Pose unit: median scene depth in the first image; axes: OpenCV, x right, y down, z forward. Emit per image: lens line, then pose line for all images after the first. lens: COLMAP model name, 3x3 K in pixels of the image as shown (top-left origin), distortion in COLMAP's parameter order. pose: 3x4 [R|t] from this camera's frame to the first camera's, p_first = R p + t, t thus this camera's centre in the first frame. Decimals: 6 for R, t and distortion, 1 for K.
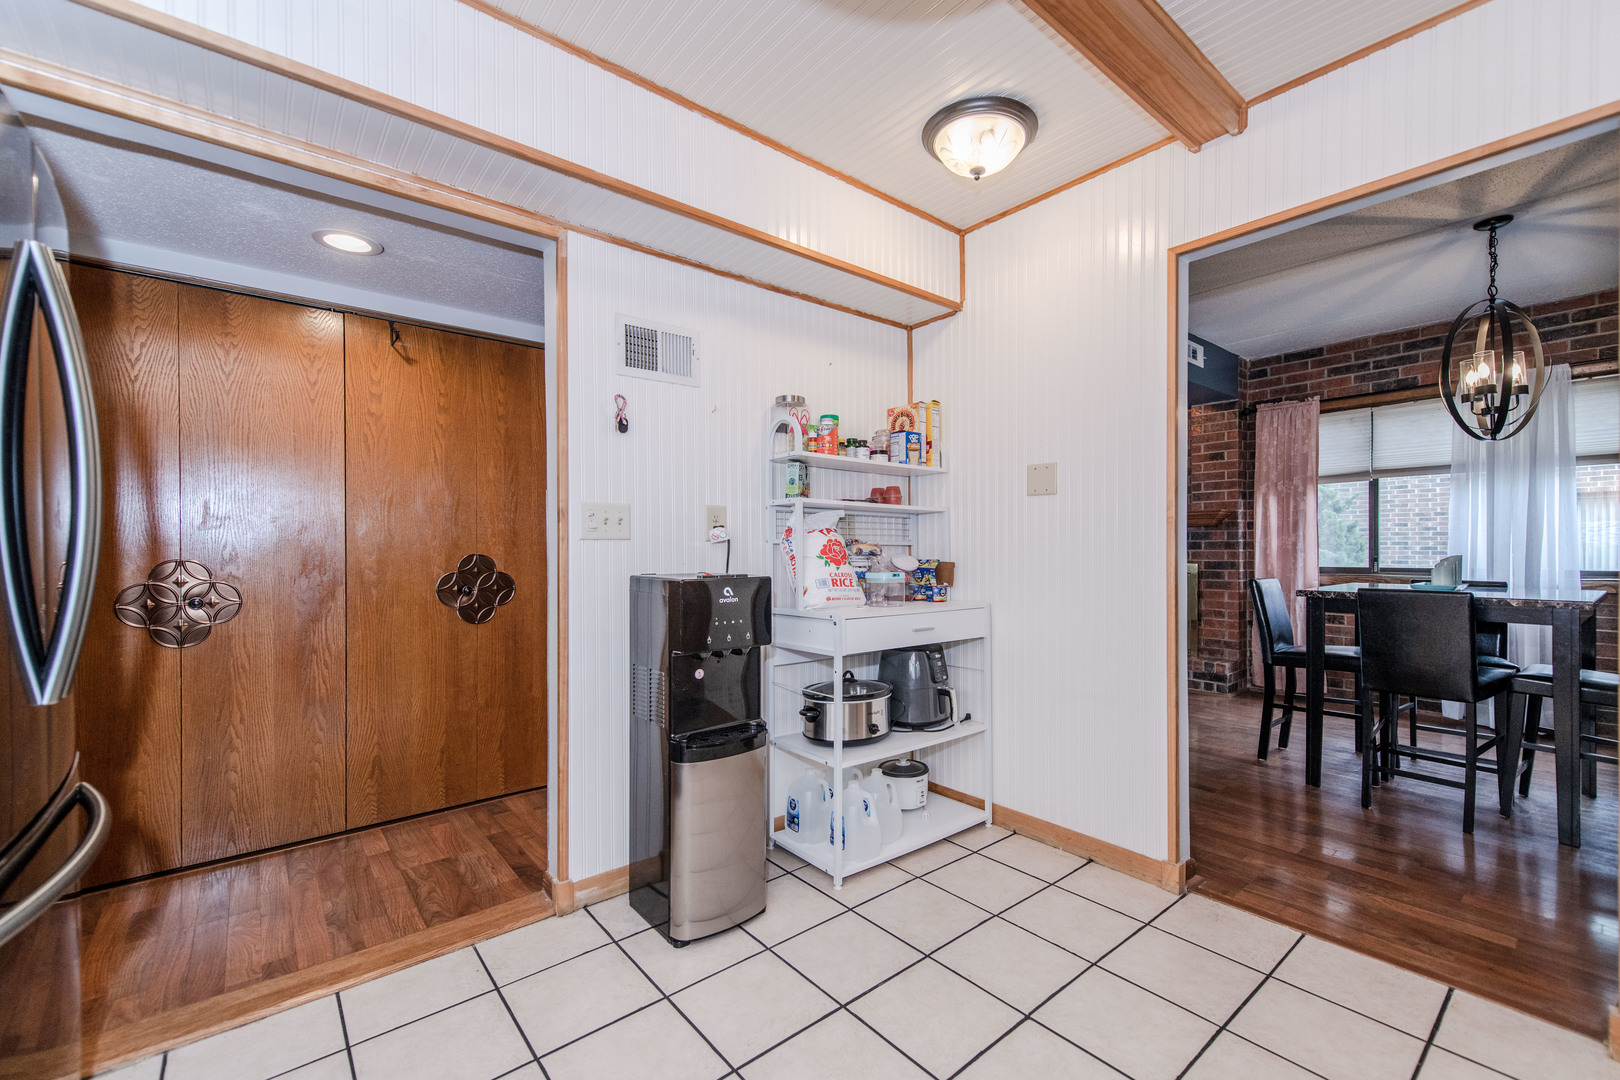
lens RADIAL K [[687.3, 0, 836.7], [0, 687.3, 535.8], [0, 0, 1]] dist [-0.000720, -0.000041]
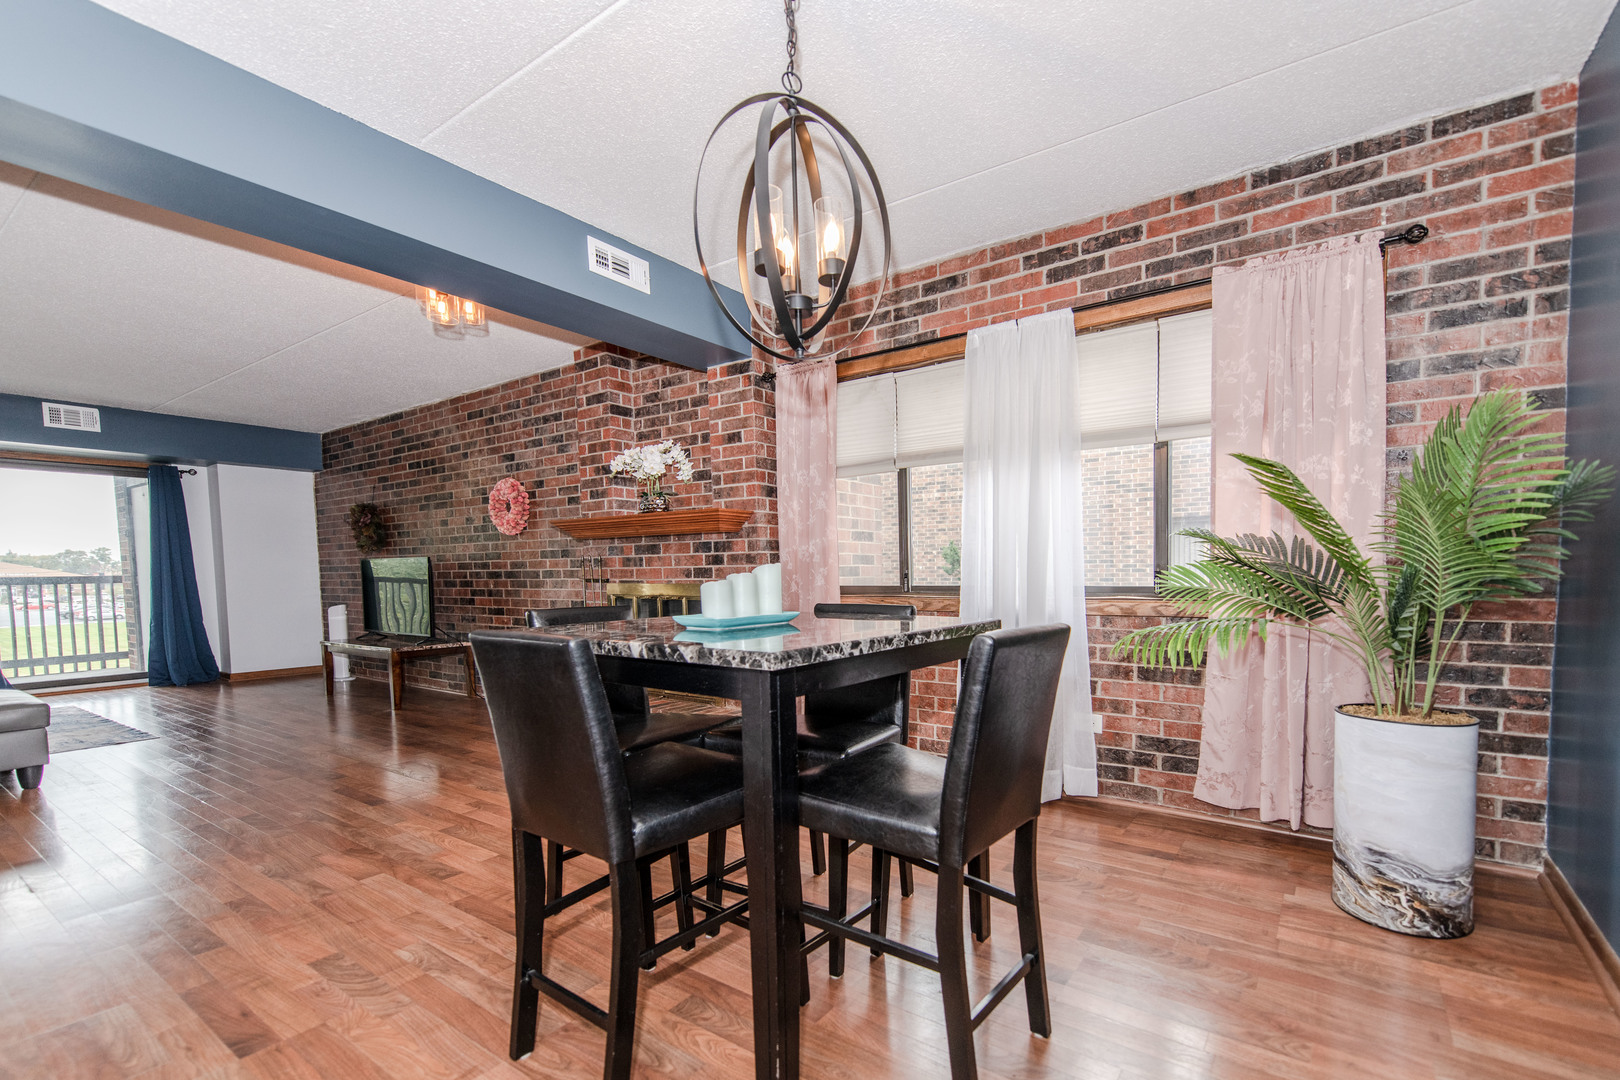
lens RADIAL K [[725.4, 0, 811.4], [0, 725.4, 560.9], [0, 0, 1]] dist [-0.001080, -0.000285]
pose [[0.969950, -0.006399, 0.243220, 0.488320], [0.005979, 0.999979, 0.002465, 0.016014], [-0.243231, -0.000936, 0.969968, 0.251675]]
